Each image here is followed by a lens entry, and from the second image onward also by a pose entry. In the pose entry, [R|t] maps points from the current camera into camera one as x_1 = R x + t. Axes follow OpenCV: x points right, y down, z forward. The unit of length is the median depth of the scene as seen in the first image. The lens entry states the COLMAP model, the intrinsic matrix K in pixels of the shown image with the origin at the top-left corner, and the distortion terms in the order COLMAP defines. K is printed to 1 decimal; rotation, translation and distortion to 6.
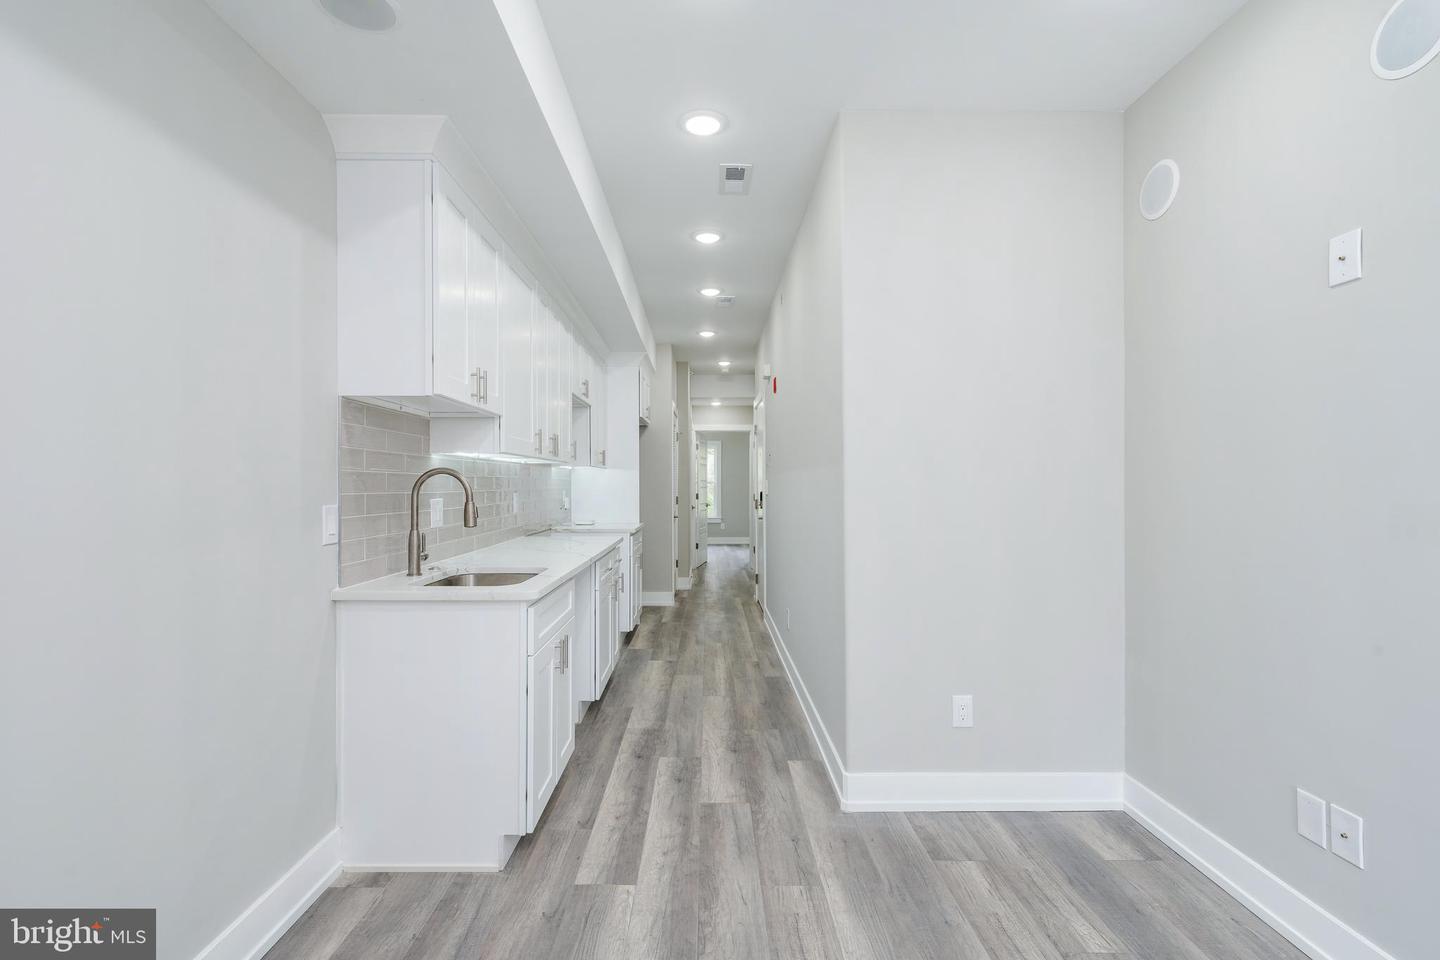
lens RADIAL K [[663.1, 0, 714.9], [0, 663.1, 482.1], [0, 0, 1]] dist [0.000830, -0.000186]
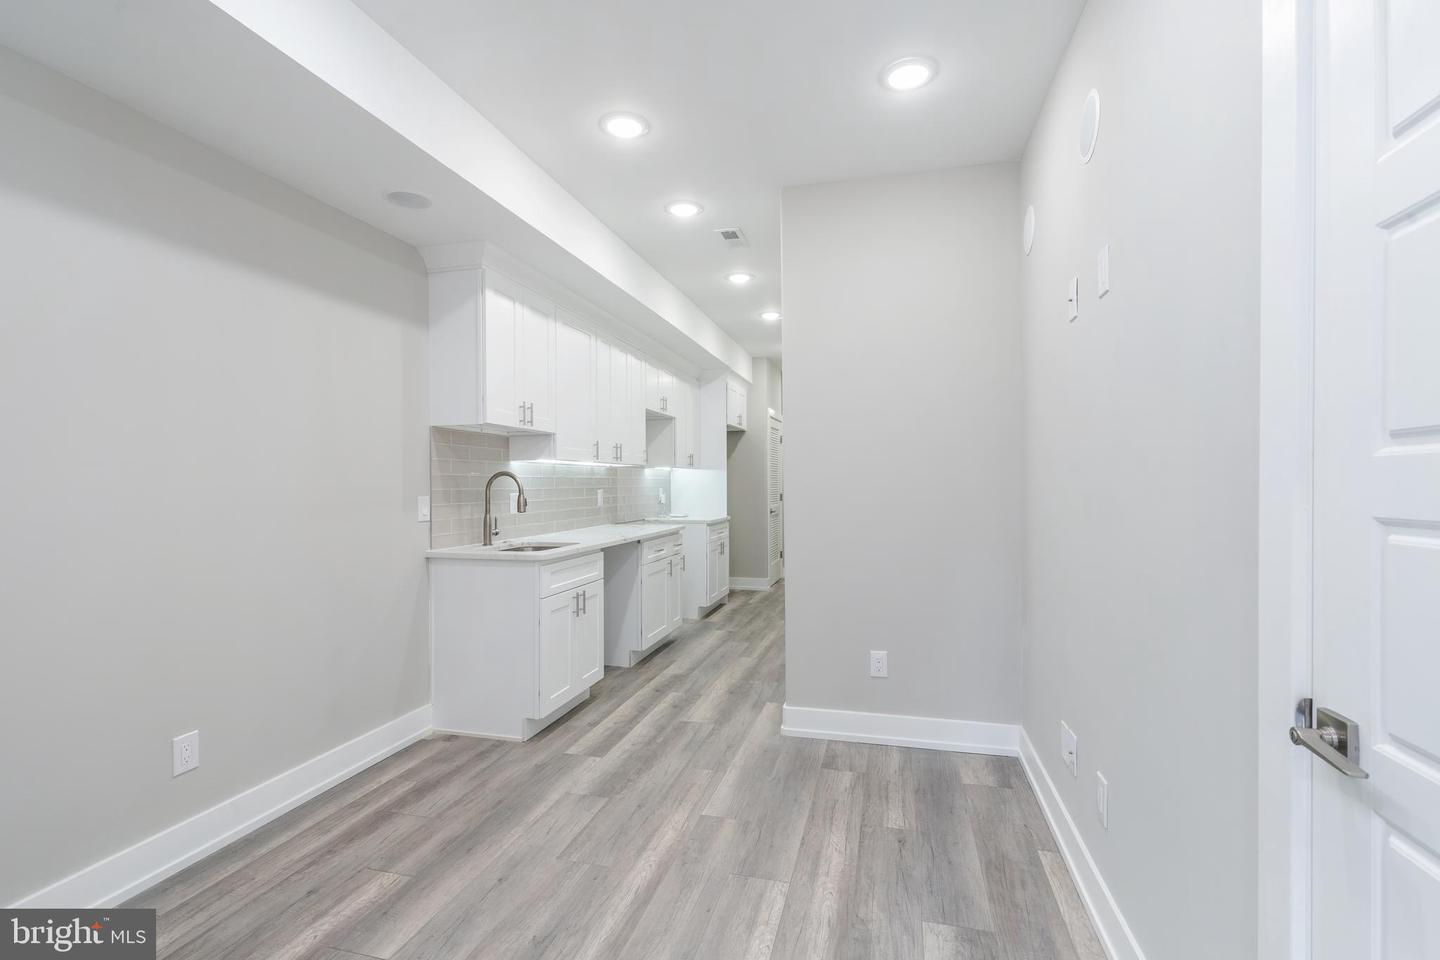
lens RADIAL K [[663.1, 0, 725.3], [0, 663.1, 480.8], [0, 0, 1]] dist [0.000830, -0.000186]
pose [[0.965173, -0.008189, -0.261484, 0.436183], [0.007916, 0.999966, -0.002096, 0.005548], [0.261492, -0.000047, 0.965206, -0.273662]]
